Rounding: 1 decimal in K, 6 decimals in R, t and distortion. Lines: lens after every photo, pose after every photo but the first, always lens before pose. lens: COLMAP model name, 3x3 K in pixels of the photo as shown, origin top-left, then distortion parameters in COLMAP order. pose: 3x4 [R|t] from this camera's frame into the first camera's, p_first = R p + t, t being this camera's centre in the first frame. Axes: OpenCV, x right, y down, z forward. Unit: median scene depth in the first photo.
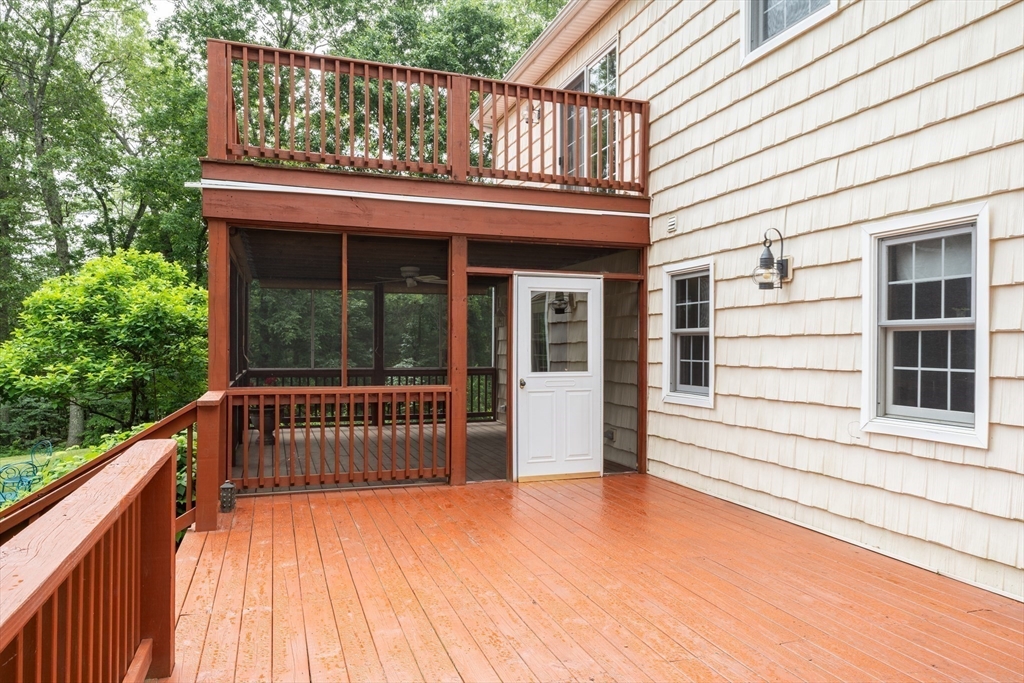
lens RADIAL K [[700.2, 0, 515.5], [0, 700.2, 343.2], [0, 0, 1]] dist [0.011370, -0.003589]
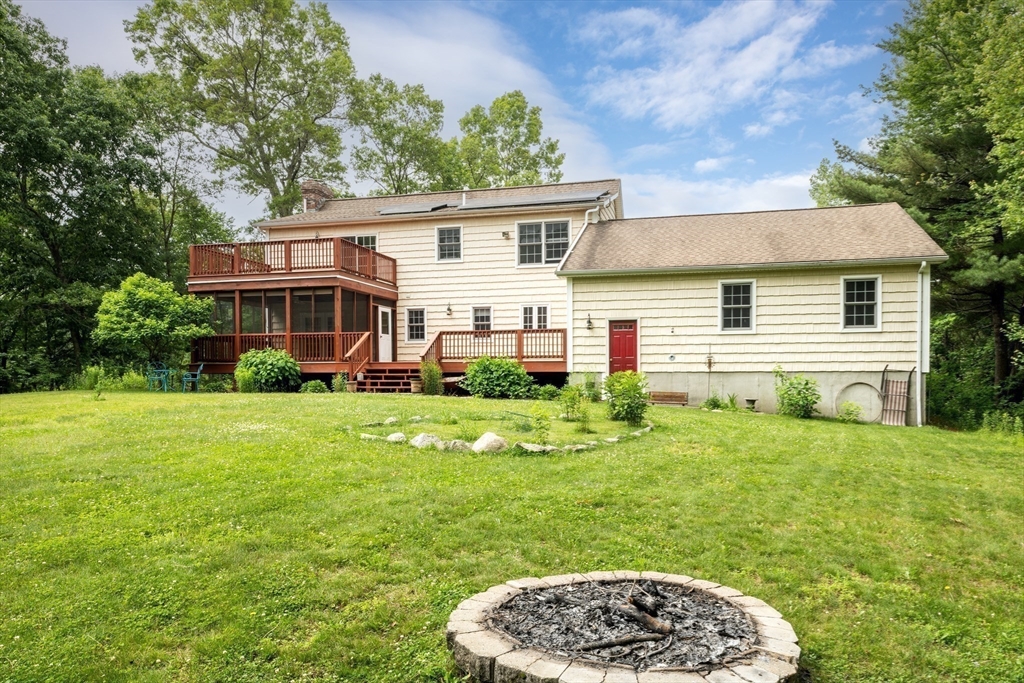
lens RADIAL K [[700.2, 0, 519.4], [0, 700.2, 343.2], [0, 0, 1]] dist [0.011370, -0.003589]
pose [[0.565005, 0.033435, 0.824410, -2.619108], [0.001971, 0.999121, -0.041872, 0.250142], [-0.825085, 0.025283, 0.564442, -1.653479]]
